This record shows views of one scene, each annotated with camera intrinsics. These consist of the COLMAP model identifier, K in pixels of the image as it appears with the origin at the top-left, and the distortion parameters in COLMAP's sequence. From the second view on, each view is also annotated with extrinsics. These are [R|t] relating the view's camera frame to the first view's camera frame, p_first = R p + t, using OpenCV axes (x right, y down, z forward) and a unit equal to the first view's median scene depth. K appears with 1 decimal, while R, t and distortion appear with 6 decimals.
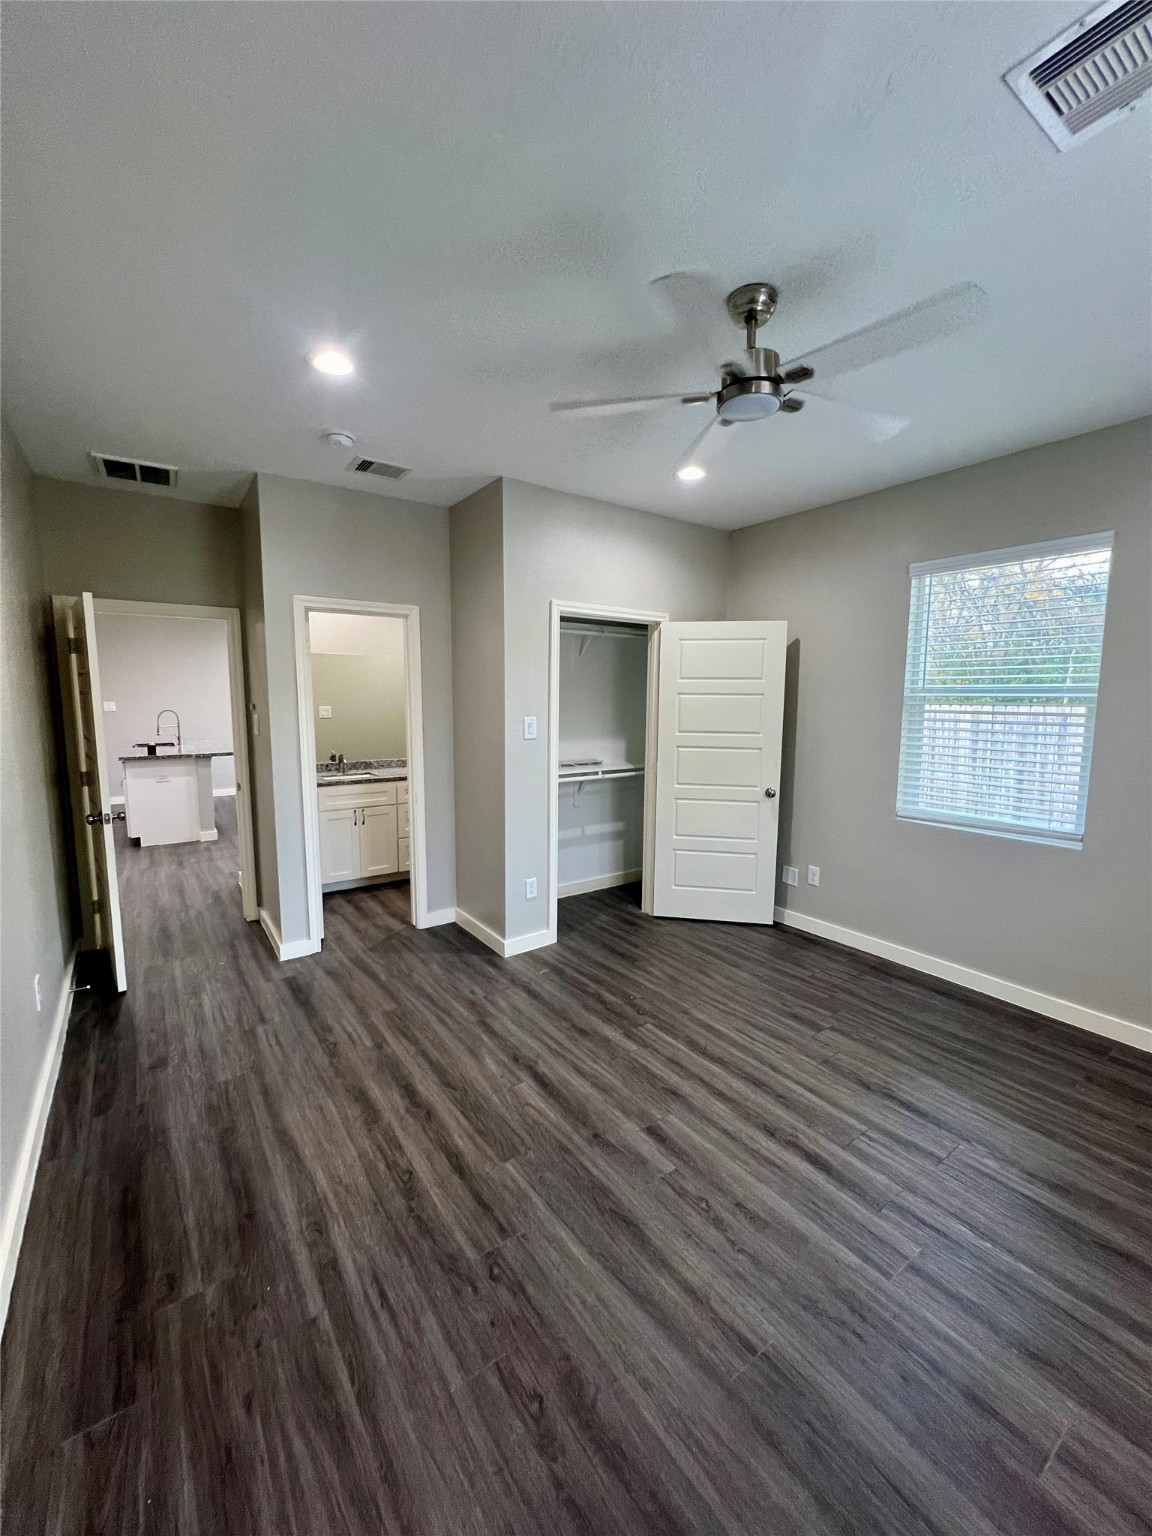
lens RADIAL K [[619.6, 0, 579.6], [0, 619.6, 764.4], [0, 0, 1]] dist [-0.002091, 0.000601]
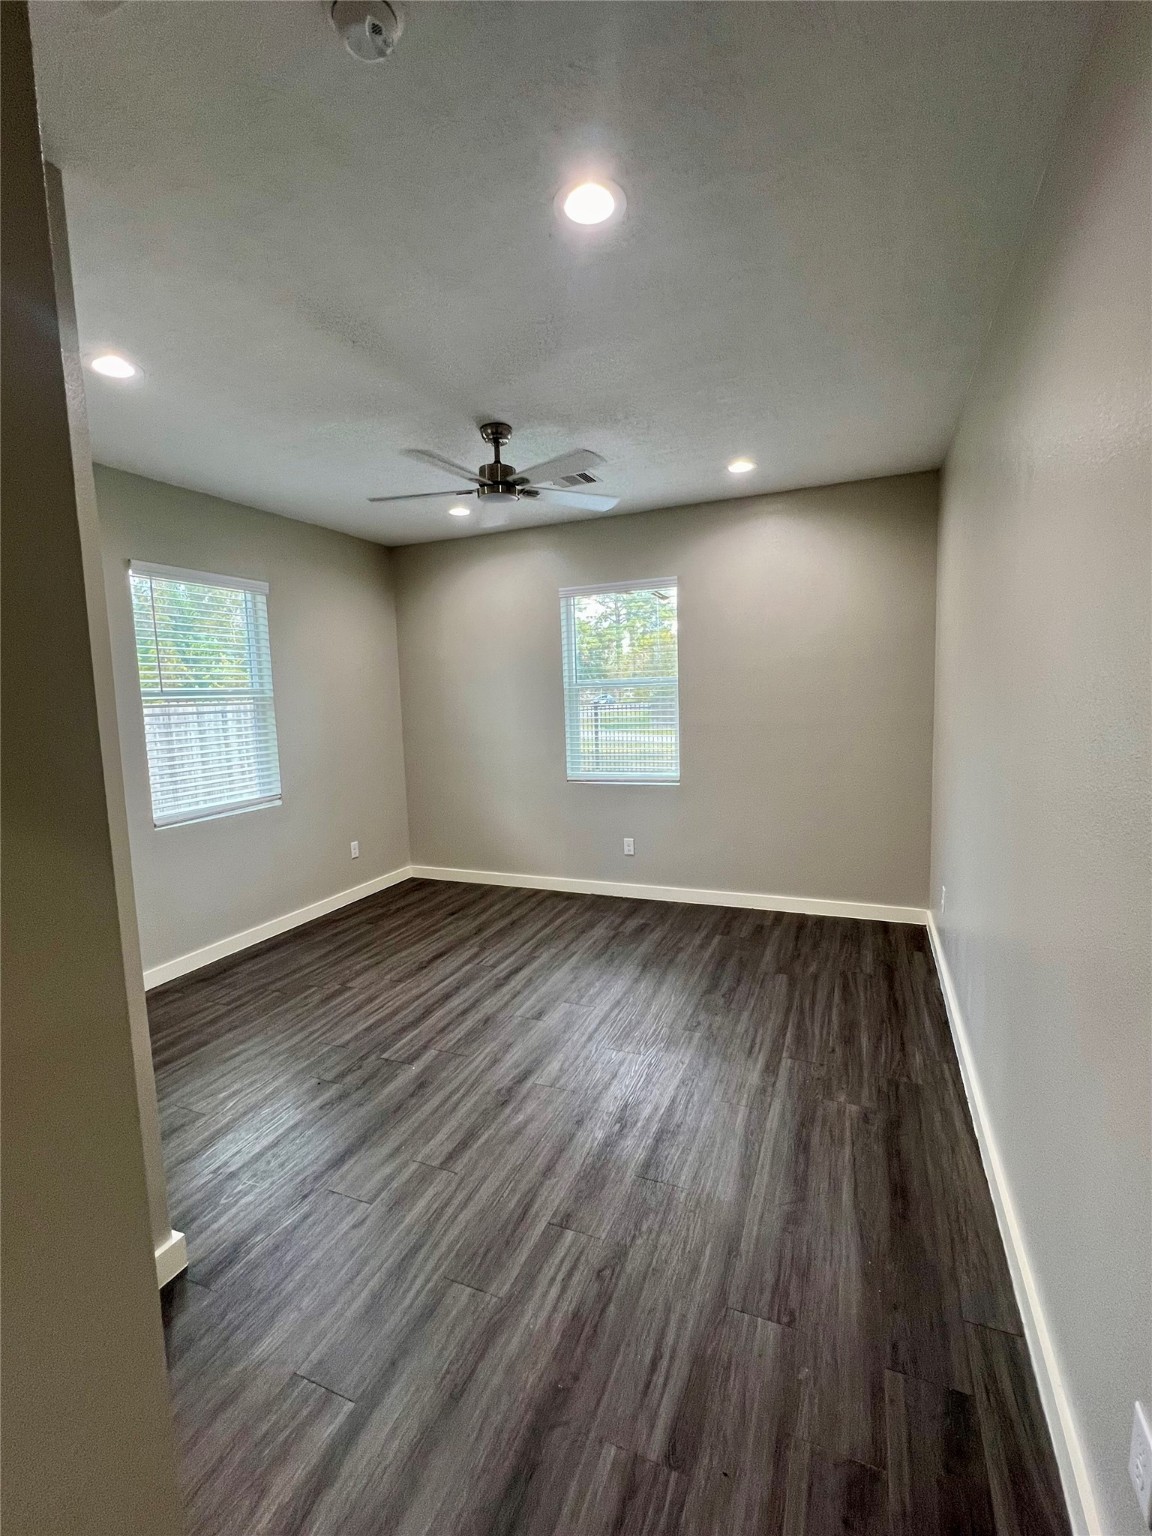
lens RADIAL K [[676.5, 0, 574.5], [0, 676.5, 771.3], [0, 0, 1]] dist [-0.000042, 0.000216]
pose [[-0.521866, -0.088180, 0.848458, -0.930099], [0.122607, 0.976561, 0.176907, -0.140682], [-0.844170, 0.196349, -0.498822, 1.305852]]
